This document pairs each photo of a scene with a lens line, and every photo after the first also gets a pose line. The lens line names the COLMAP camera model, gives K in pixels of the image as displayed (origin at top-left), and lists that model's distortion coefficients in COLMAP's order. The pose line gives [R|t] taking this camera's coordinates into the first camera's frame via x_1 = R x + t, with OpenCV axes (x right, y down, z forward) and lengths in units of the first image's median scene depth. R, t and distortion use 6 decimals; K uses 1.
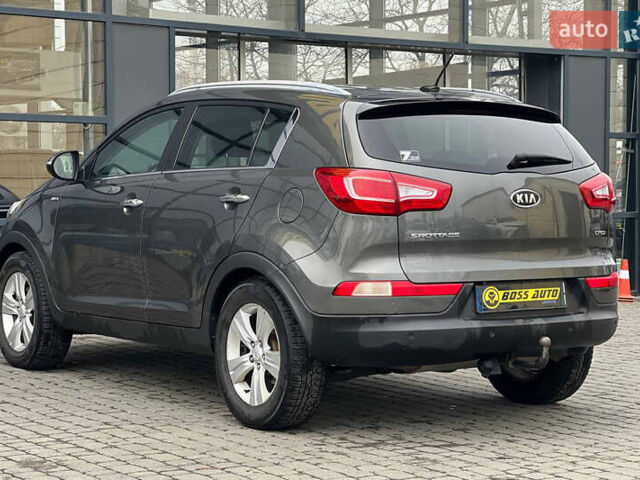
lens RADIAL K [[1911.0, 0, 320.0], [0, 1911.0, 240.0], [0, 0, 1]] dist [-0.966834, 30.196460]
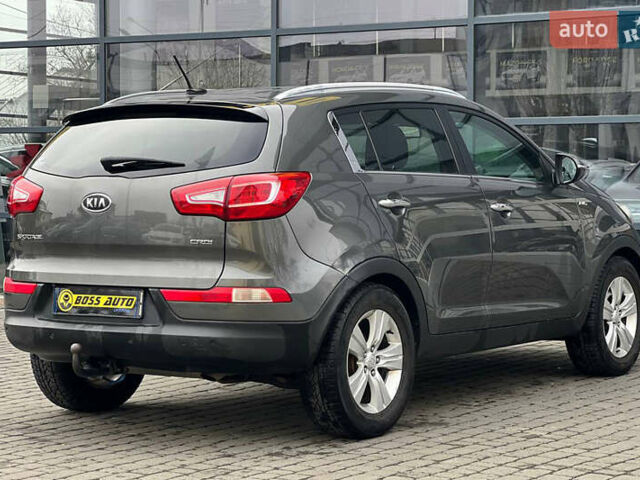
lens RADIAL K [[1911.0, 0, 320.0], [0, 1911.0, 240.0], [0, 0, 1]] dist [-0.966834, 30.196460]
pose [[0.357960, 0.031150, -0.933217, 1.073701], [-0.033737, 0.999222, 0.020412, -0.026665], [0.933127, 0.024177, 0.358732, 0.761150]]
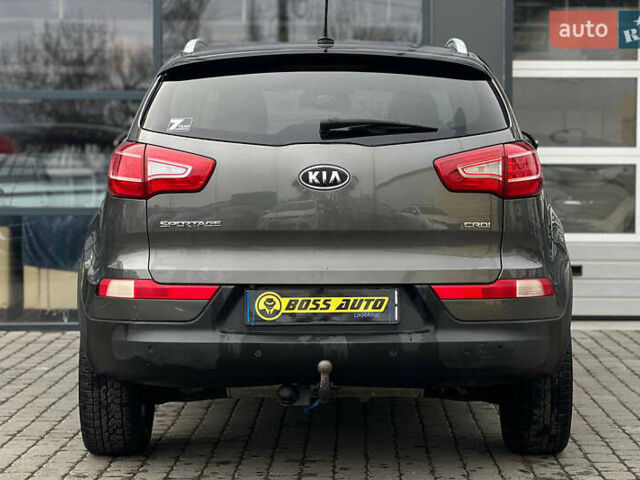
lens RADIAL K [[1911.0, 0, 320.0], [0, 1911.0, 240.0], [0, 0, 1]] dist [-0.966834, 30.196460]
pose [[0.816692, 0.016639, -0.576834, 0.551011], [-0.017734, 0.999836, 0.003732, 0.000357], [0.576801, 0.007182, 0.816853, 0.378382]]
